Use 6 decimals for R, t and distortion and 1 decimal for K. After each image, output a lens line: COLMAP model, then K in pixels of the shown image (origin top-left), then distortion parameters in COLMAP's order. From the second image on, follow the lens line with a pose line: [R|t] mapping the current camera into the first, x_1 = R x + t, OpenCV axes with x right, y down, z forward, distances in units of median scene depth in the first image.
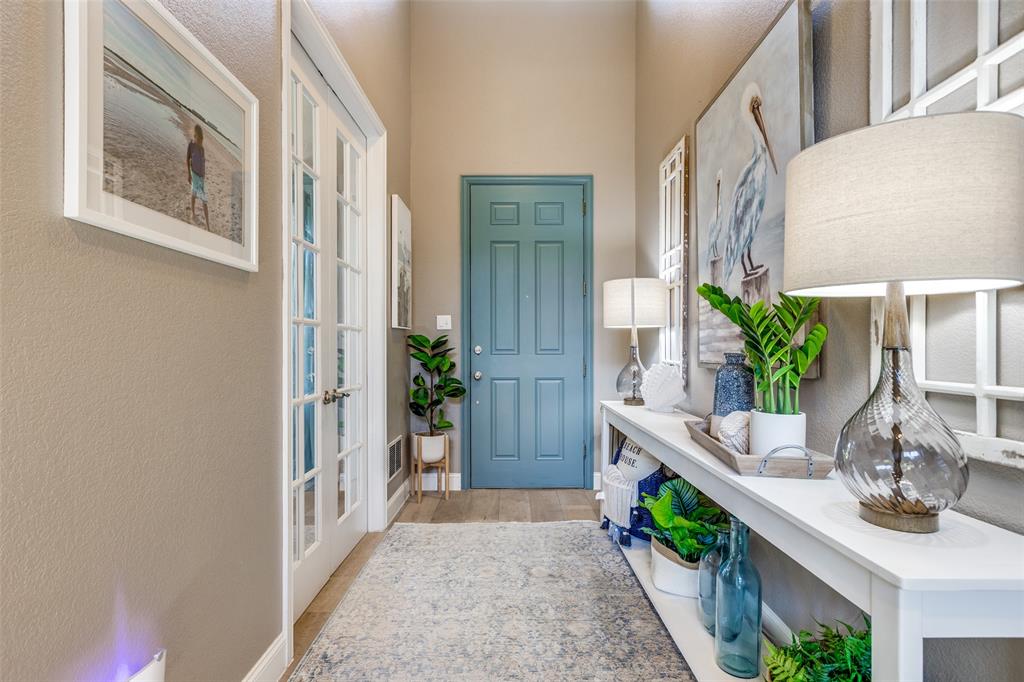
lens RADIAL K [[461.5, 0, 511.7], [0, 461.5, 345.2], [0, 0, 1]] dist [0.005832, 0.000450]
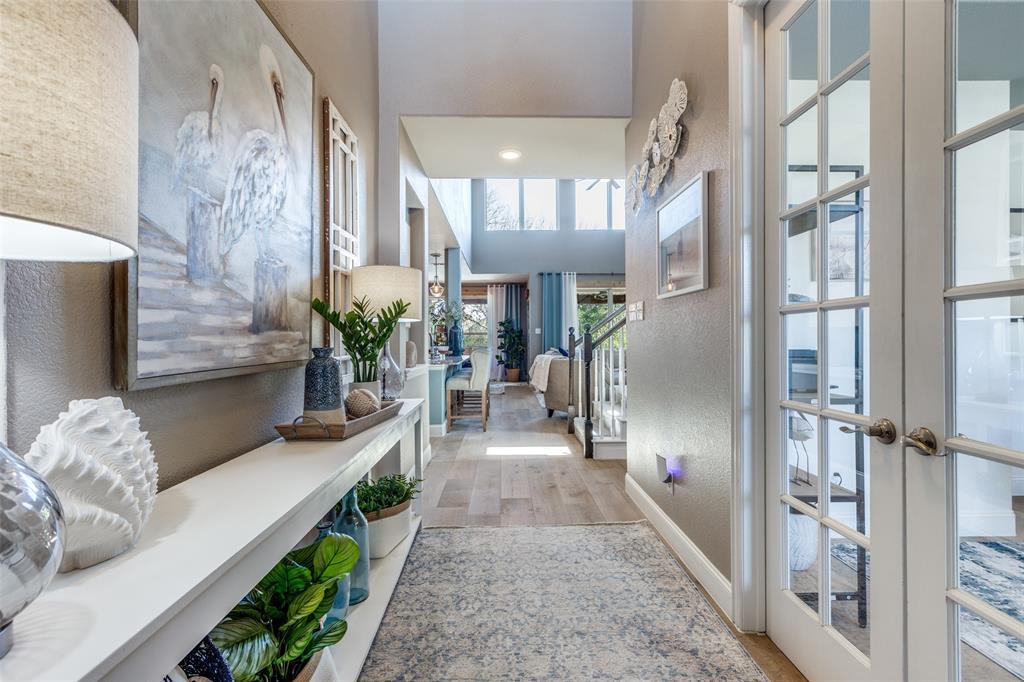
lens RADIAL K [[461.5, 0, 511.7], [0, 461.5, 339.1], [0, 0, 1]] dist [0.005832, 0.000450]
pose [[-0.999723, 0.003562, -0.023260, 0.073166], [0.003593, 0.999993, -0.001303, 0.000800], [0.023255, -0.001386, -0.999729, 1.946093]]
